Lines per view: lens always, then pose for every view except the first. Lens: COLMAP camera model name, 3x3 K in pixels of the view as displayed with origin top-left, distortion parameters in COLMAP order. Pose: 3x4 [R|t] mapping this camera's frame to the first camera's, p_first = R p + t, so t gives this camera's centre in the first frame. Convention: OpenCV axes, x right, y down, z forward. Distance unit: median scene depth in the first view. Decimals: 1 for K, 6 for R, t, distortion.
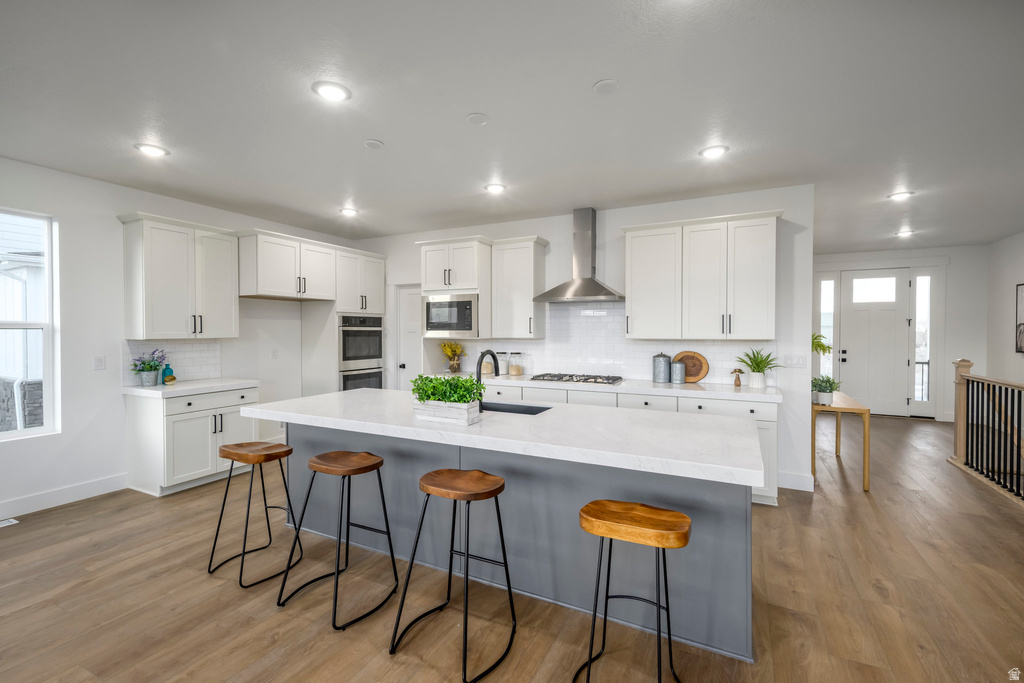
lens RADIAL K [[447.7, 0, 513.7], [0, 447.7, 336.2], [0, 0, 1]] dist [0.007858, 0.000635]
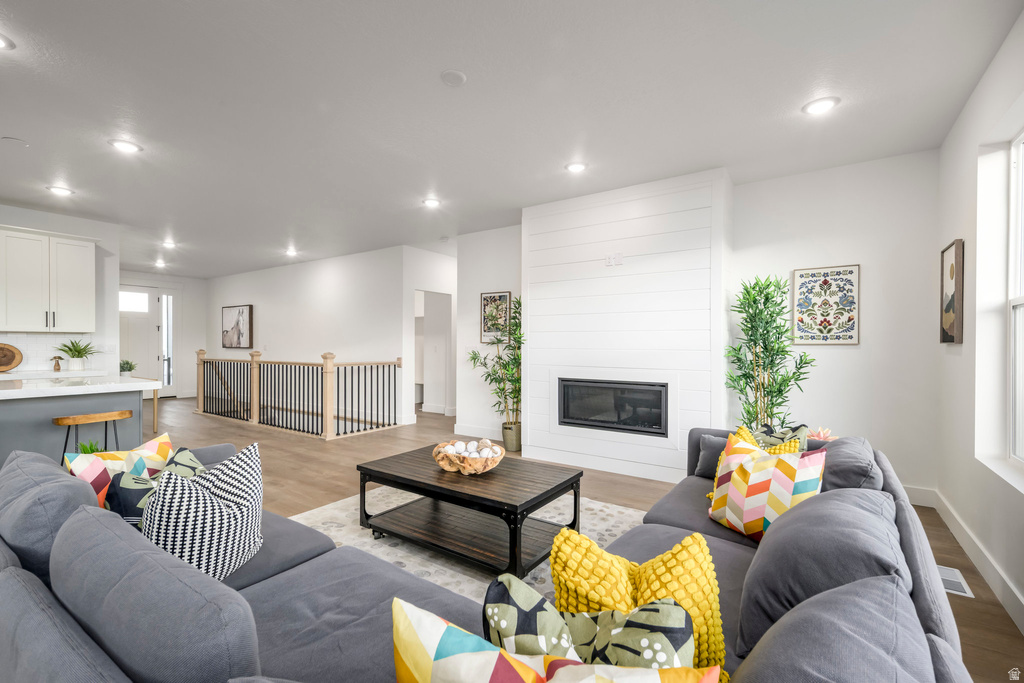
lens RADIAL K [[447.7, 0, 505.9], [0, 447.7, 347.9], [0, 0, 1]] dist [0.007858, 0.000635]
pose [[0.143440, -0.010420, 0.989604, -0.556483], [0.012574, 0.999883, 0.008706, 0.054123], [-0.989579, 0.011195, 0.143554, -0.405198]]
